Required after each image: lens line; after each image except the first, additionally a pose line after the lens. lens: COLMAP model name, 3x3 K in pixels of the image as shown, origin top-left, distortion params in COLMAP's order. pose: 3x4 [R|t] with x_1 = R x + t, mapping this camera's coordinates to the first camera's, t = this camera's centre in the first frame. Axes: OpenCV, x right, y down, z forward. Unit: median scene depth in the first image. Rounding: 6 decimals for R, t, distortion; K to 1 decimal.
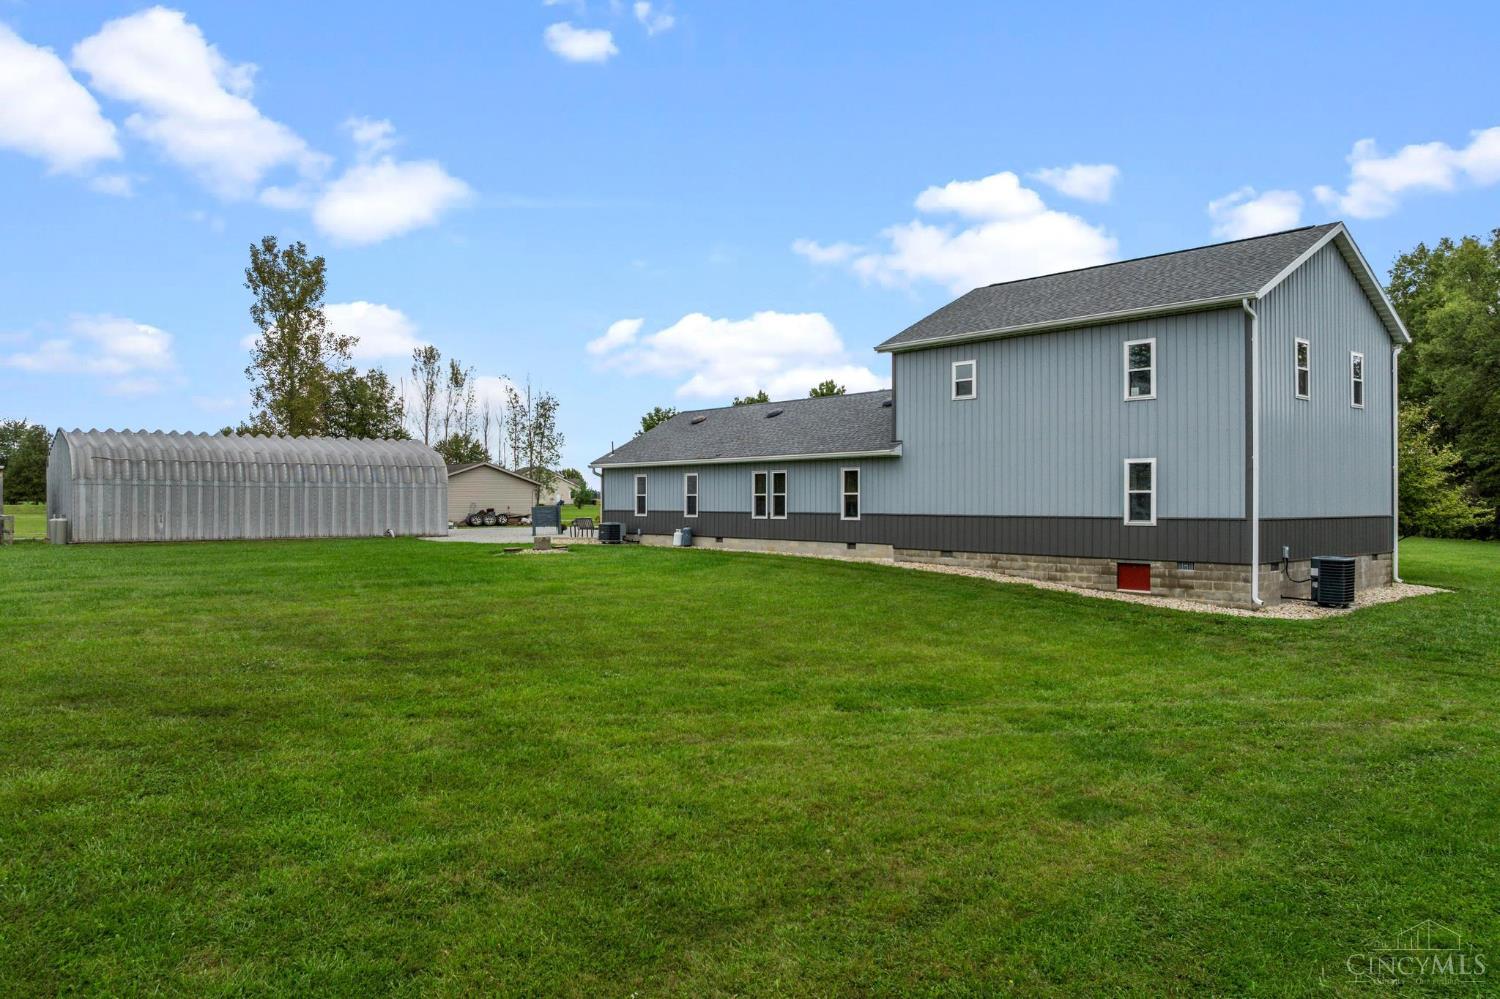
lens RADIAL K [[995.9, 0, 743.7], [0, 995.9, 503.3], [0, 0, 1]] dist [0.012345, -0.003848]
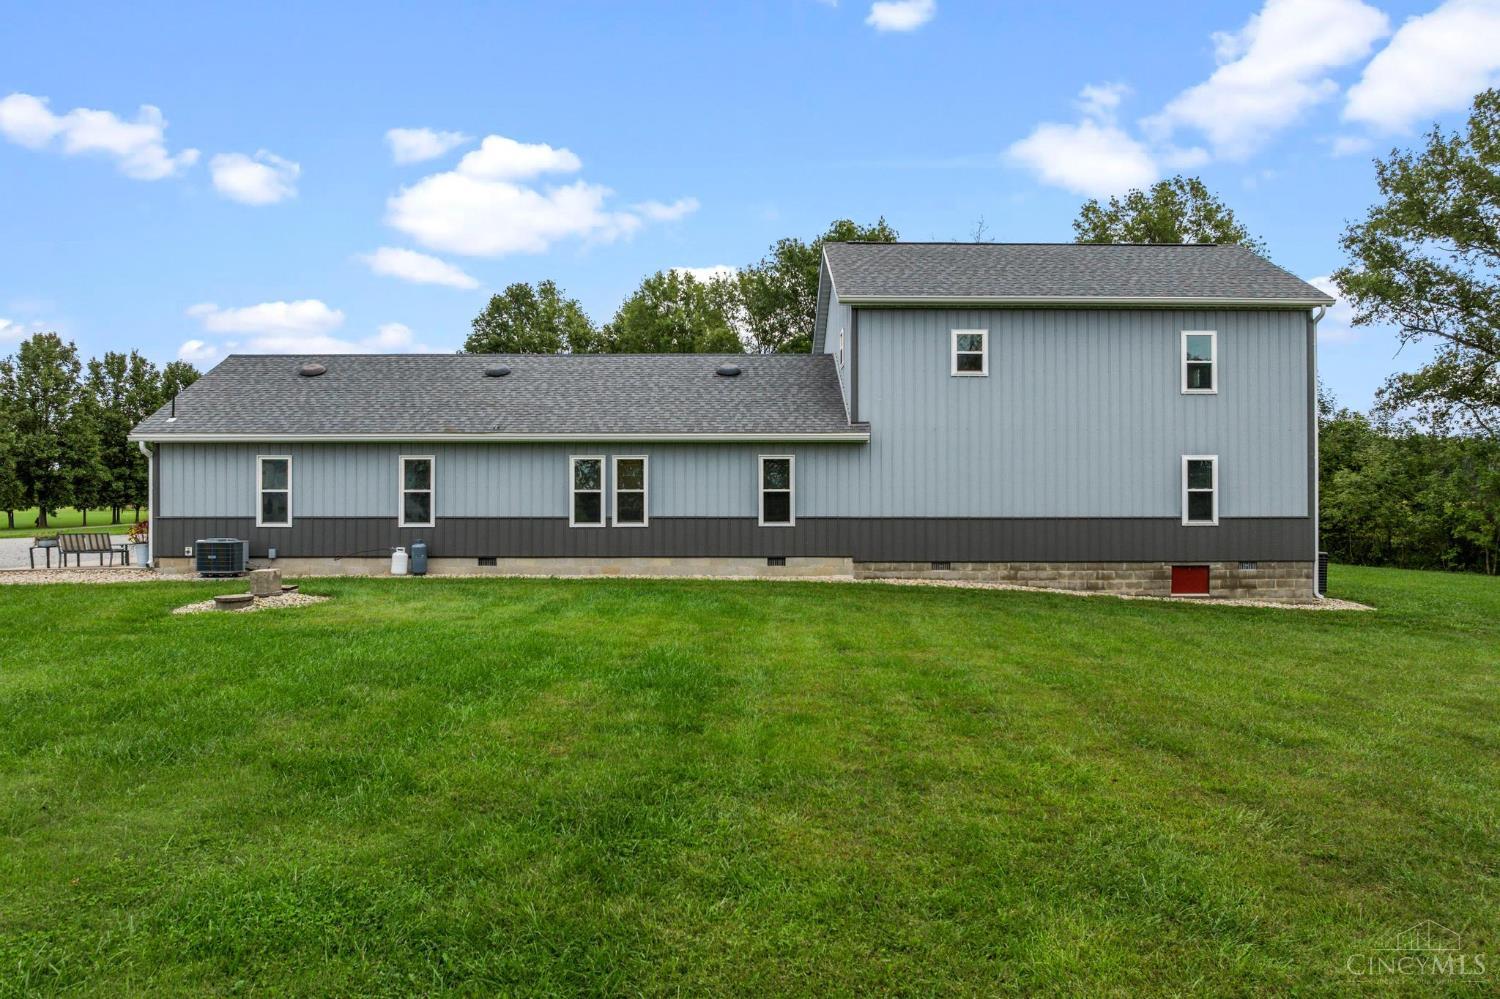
lens RADIAL K [[995.9, 0, 750.0], [0, 995.9, 507.7], [0, 0, 1]] dist [0.012345, -0.003848]
pose [[0.655706, -0.004602, 0.755003, -0.116722], [0.002331, 0.999989, 0.004071, 0.000034], [-0.755013, -0.000909, 0.655709, 0.134417]]
